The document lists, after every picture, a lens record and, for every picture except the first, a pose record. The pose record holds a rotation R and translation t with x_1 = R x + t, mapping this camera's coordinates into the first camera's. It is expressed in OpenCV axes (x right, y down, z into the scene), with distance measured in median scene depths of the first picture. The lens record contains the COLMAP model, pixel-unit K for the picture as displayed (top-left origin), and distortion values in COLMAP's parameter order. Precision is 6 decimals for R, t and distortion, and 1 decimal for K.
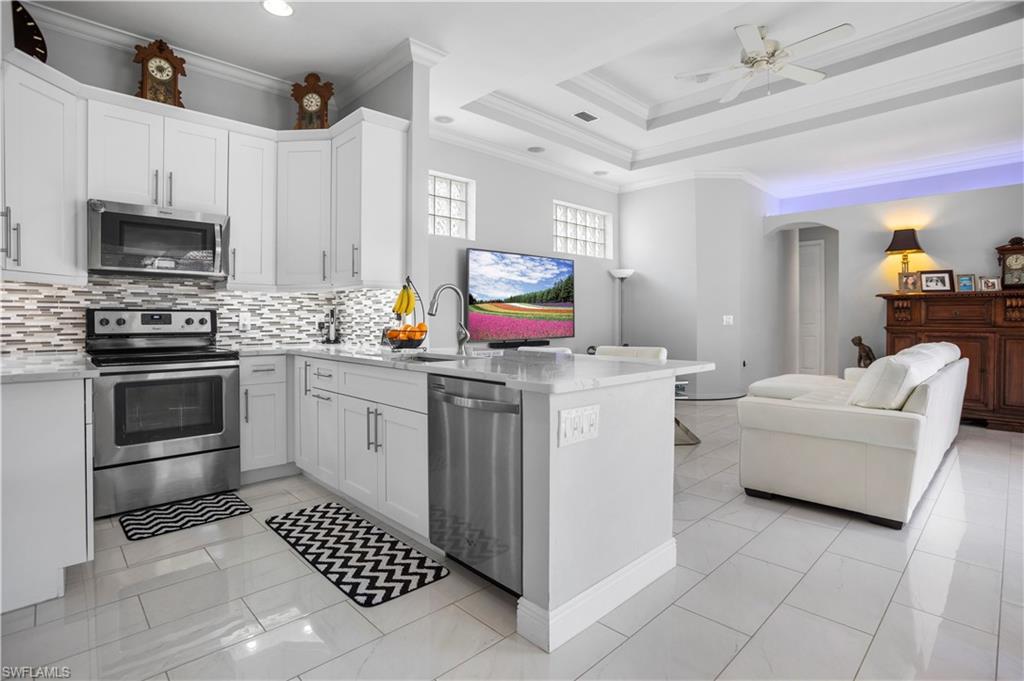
lens RADIAL K [[505.4, 0, 512.0], [0, 505.4, 340.5], [0, 0, 1]] dist [-0.060024, 0.026819]
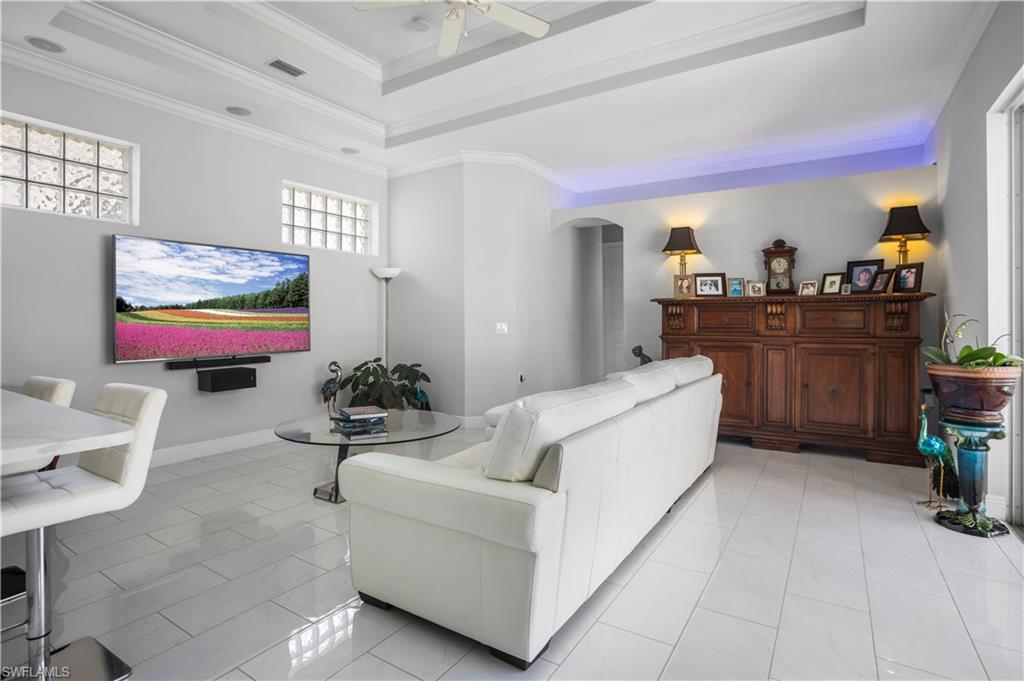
lens RADIAL K [[505.4, 0, 512.0], [0, 505.4, 340.5], [0, 0, 1]] dist [-0.060024, 0.026819]
pose [[0.974957, -0.011492, 0.222095, 0.294719], [0.012021, 0.999927, -0.001033, -0.020862], [-0.222067, 0.003677, 0.975025, 0.171389]]
